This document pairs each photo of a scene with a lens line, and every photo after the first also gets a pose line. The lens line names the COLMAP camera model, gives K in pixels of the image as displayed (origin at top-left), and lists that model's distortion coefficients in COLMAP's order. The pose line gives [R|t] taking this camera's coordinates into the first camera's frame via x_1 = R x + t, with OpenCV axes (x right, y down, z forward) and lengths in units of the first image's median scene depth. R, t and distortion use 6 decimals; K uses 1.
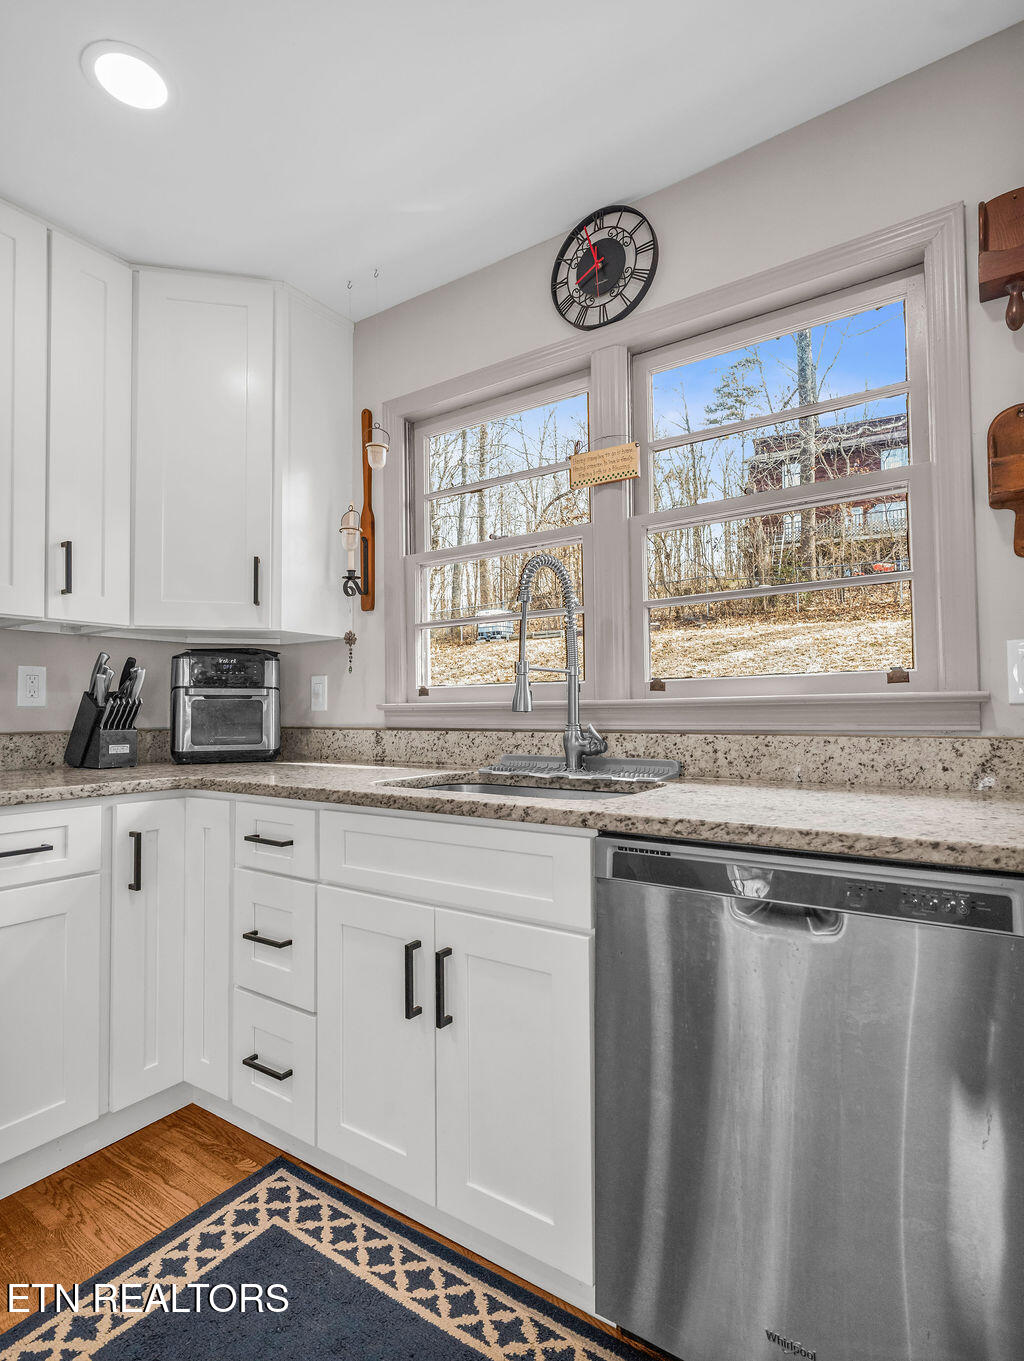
lens RADIAL K [[717.6, 0, 512.0], [0, 717.6, 680.5], [0, 0, 1]] dist [-0.000778, 0.002004]
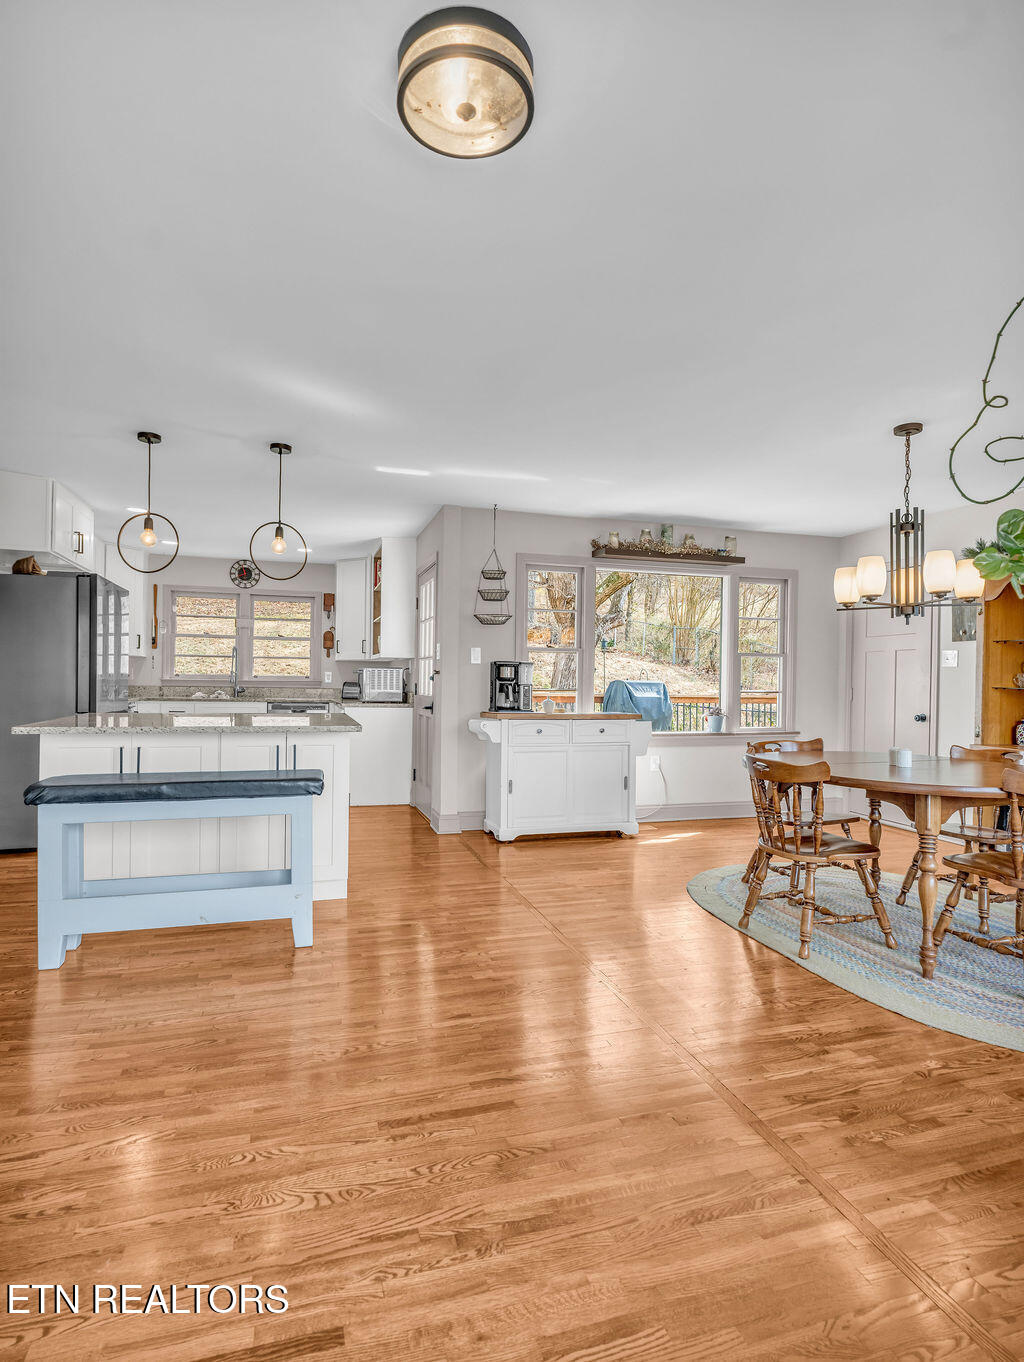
lens RADIAL K [[736.4, 0, 512.0], [0, 736.4, 681.0], [0, 0, 1]] dist [0.000922, 0.000475]
pose [[0.611574, 0.017055, 0.791003, -2.334389], [-0.051254, 0.998522, 0.018098, -0.123817], [-0.789525, -0.051610, 0.611544, -2.898753]]
